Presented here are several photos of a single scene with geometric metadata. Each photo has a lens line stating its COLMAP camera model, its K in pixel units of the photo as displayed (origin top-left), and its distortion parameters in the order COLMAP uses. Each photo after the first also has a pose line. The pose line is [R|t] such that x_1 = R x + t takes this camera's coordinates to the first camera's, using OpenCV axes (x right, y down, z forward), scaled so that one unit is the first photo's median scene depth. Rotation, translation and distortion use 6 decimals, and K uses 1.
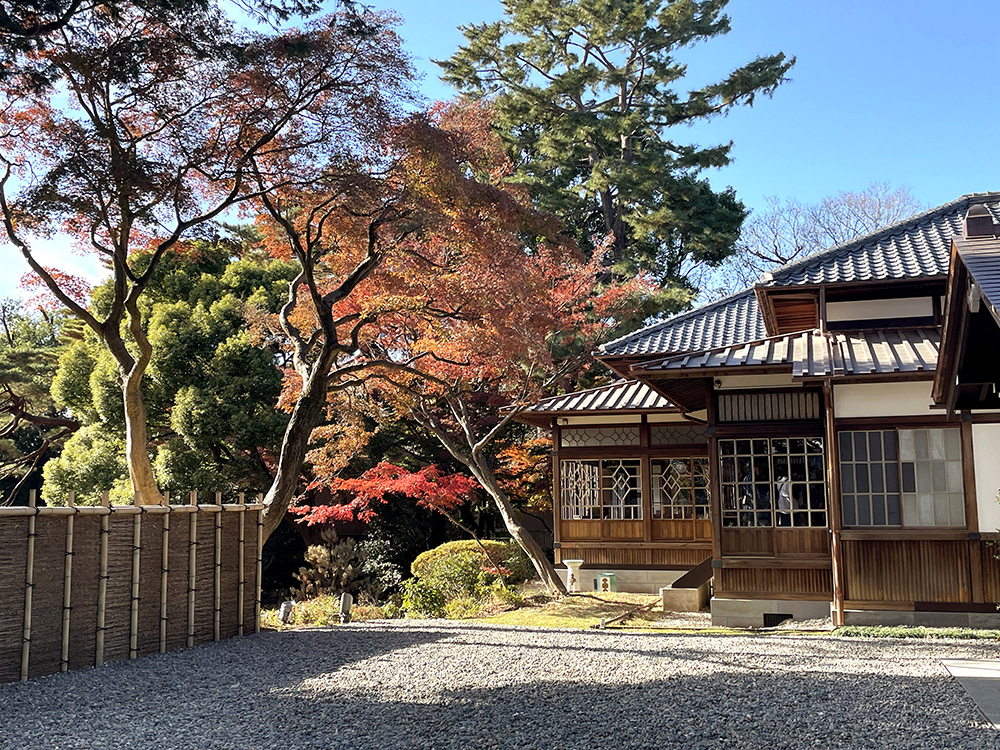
lens RADIAL K [[1056.1, 0, 495.4], [0, 1056.1, 383.9], [0, 0, 1]] dist [0.057528, 0.000000]
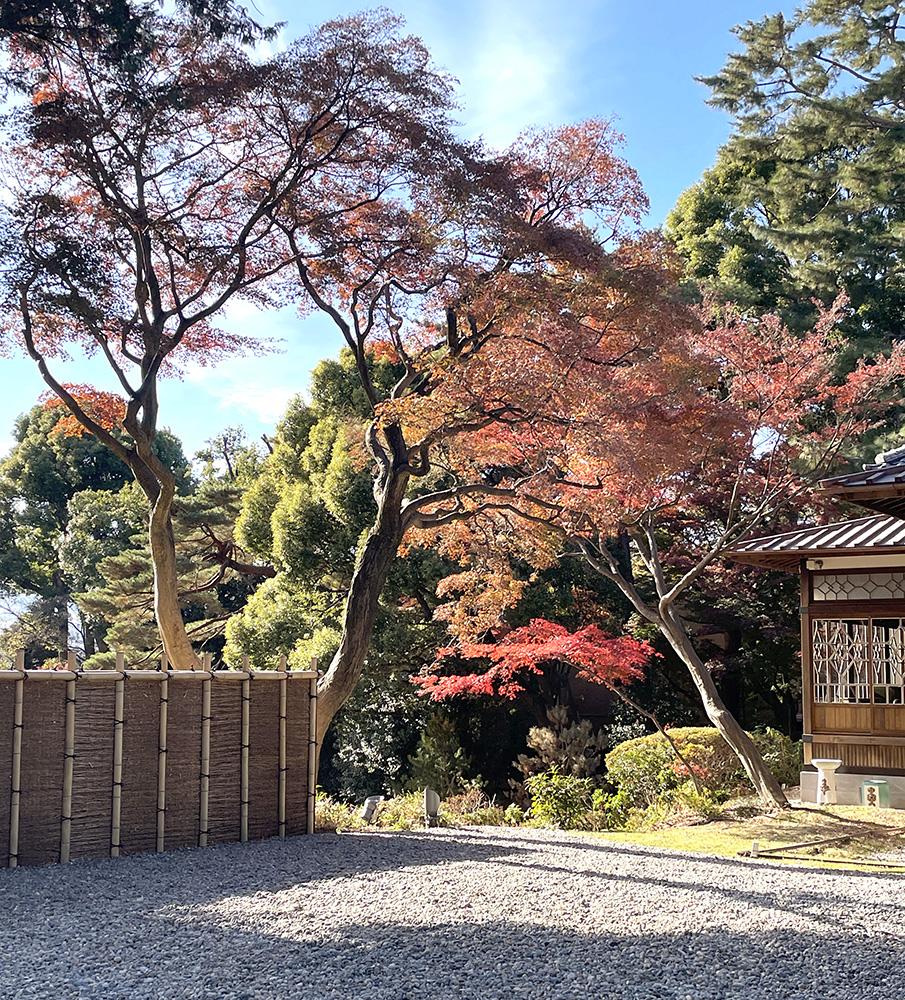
lens RADIAL K [[1355.2, 0, 452.5], [0, 1355.2, 550.2], [0, 0, 1]] dist [0.075413, 0.000000]
pose [[0.944280, -0.012818, -0.328894, 0.161076], [0.019574, 0.999660, 0.017239, 0.006111], [0.328561, -0.022716, 0.944210, 0.064447]]
